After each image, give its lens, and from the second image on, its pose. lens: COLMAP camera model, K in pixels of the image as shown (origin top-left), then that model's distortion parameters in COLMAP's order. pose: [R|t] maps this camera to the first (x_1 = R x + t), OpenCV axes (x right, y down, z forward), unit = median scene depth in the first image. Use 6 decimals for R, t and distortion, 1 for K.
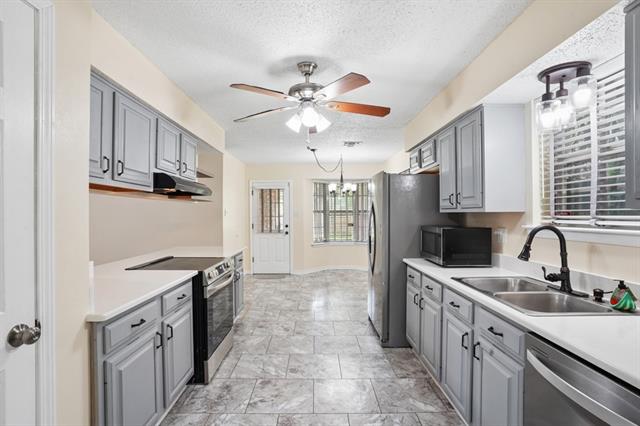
lens RADIAL K [[312.1, 0, 319.4], [0, 312.1, 215.4], [0, 0, 1]] dist [0.000788, 0.000344]
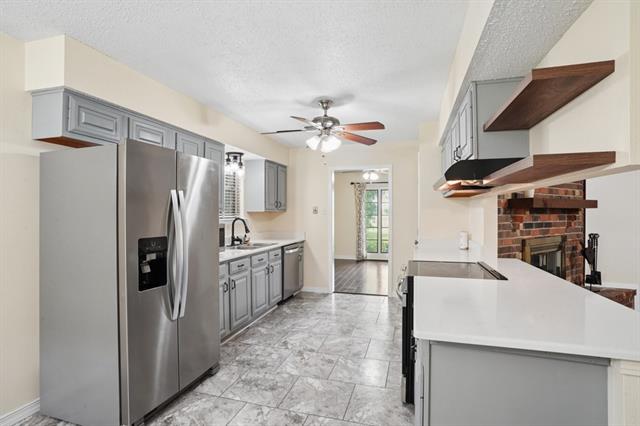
lens RADIAL K [[312.1, 0, 322.2], [0, 312.1, 213.3], [0, 0, 1]] dist [0.000788, 0.000344]
pose [[-0.955453, 0.007180, 0.295055, -0.377348], [0.007789, 0.999969, 0.000887, -0.001212], [-0.295039, 0.003146, -0.955480, 2.049342]]
